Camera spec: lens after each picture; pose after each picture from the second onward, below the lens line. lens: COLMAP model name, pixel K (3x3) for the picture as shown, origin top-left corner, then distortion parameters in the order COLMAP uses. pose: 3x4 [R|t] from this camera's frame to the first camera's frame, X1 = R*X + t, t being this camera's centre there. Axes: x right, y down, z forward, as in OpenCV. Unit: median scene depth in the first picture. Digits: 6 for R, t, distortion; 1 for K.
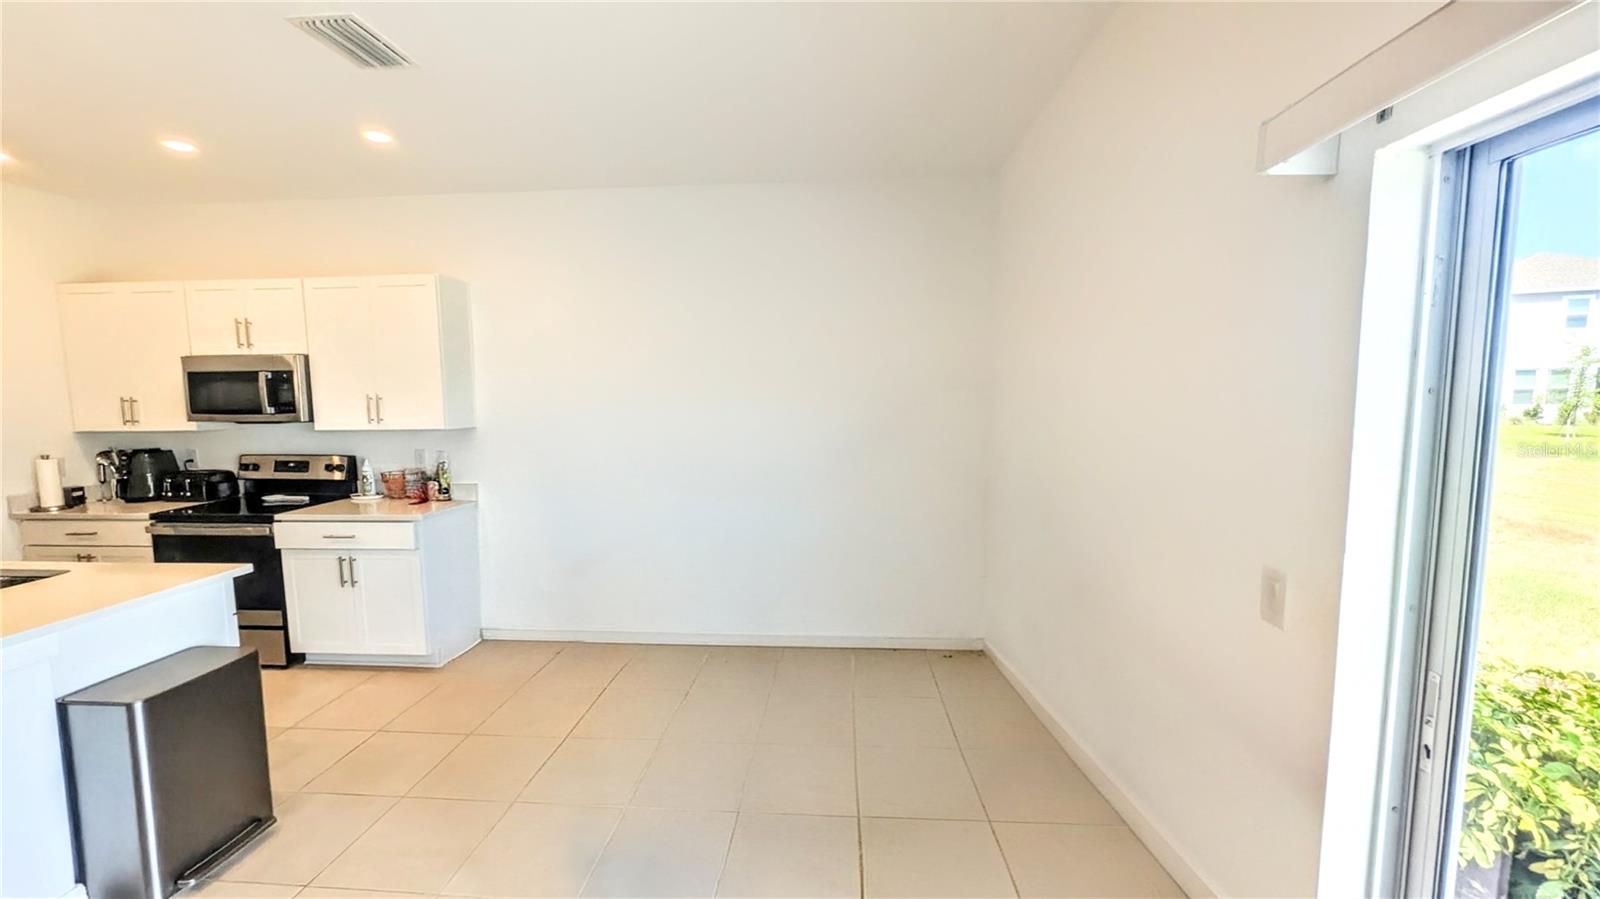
lens RADIAL K [[619.3, 0, 800.9], [0, 619.3, 444.4], [0, 0, 1]] dist [-0.006824, -0.000152]
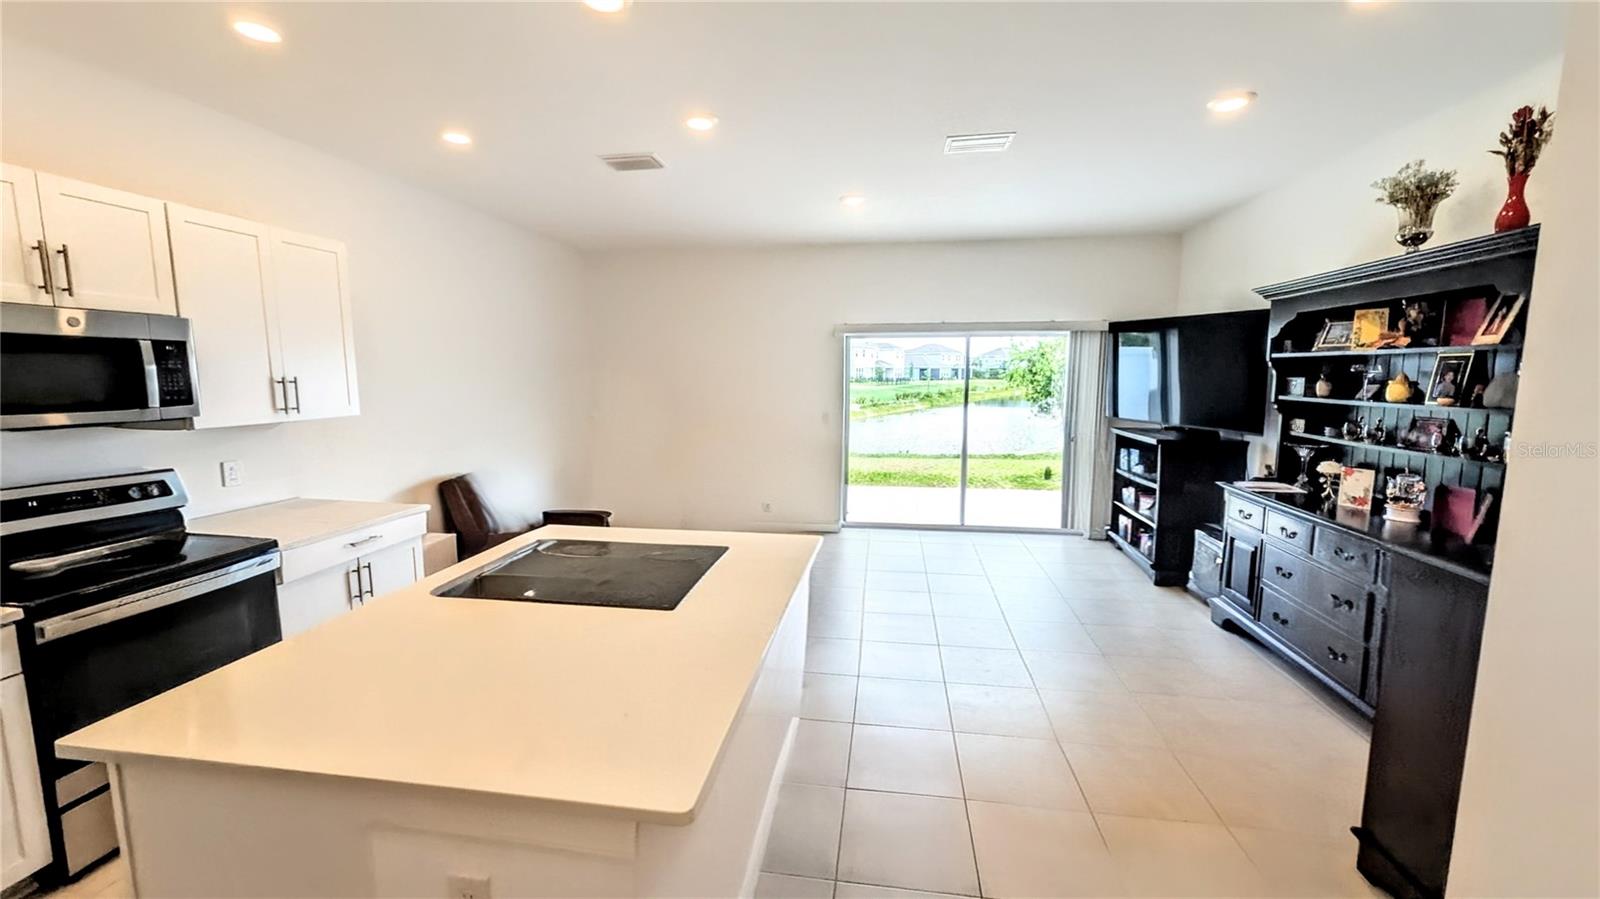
lens RADIAL K [[619.3, 0, 800.6], [0, 619.3, 449.2], [0, 0, 1]] dist [-0.006824, -0.000152]
pose [[0.090960, -0.108494, 0.989927, -1.416185], [0.095554, 0.990412, 0.099767, -0.005355], [-0.991260, 0.085517, 0.100455, 0.265346]]
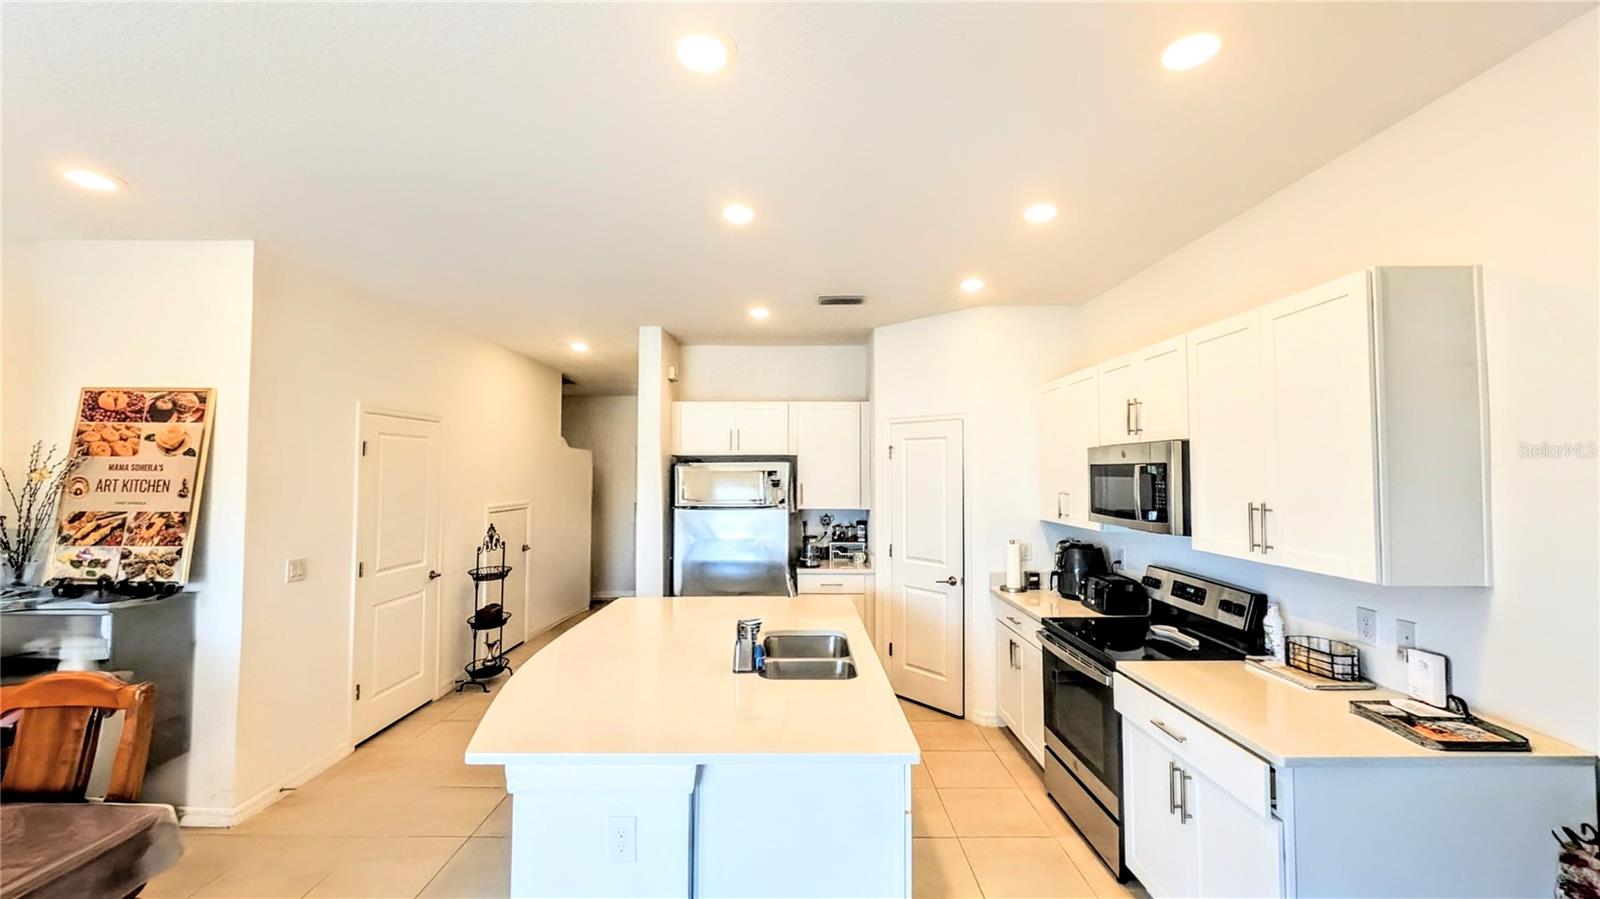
lens RADIAL K [[619.3, 0, 791.7], [0, 619.3, 445.3], [0, 0, 1]] dist [-0.006824, -0.000152]
pose [[0.055475, -0.036770, -0.997783, -0.126997], [-0.096213, 0.994474, -0.041997, -0.066492], [0.993814, 0.098329, 0.051630, 0.517024]]
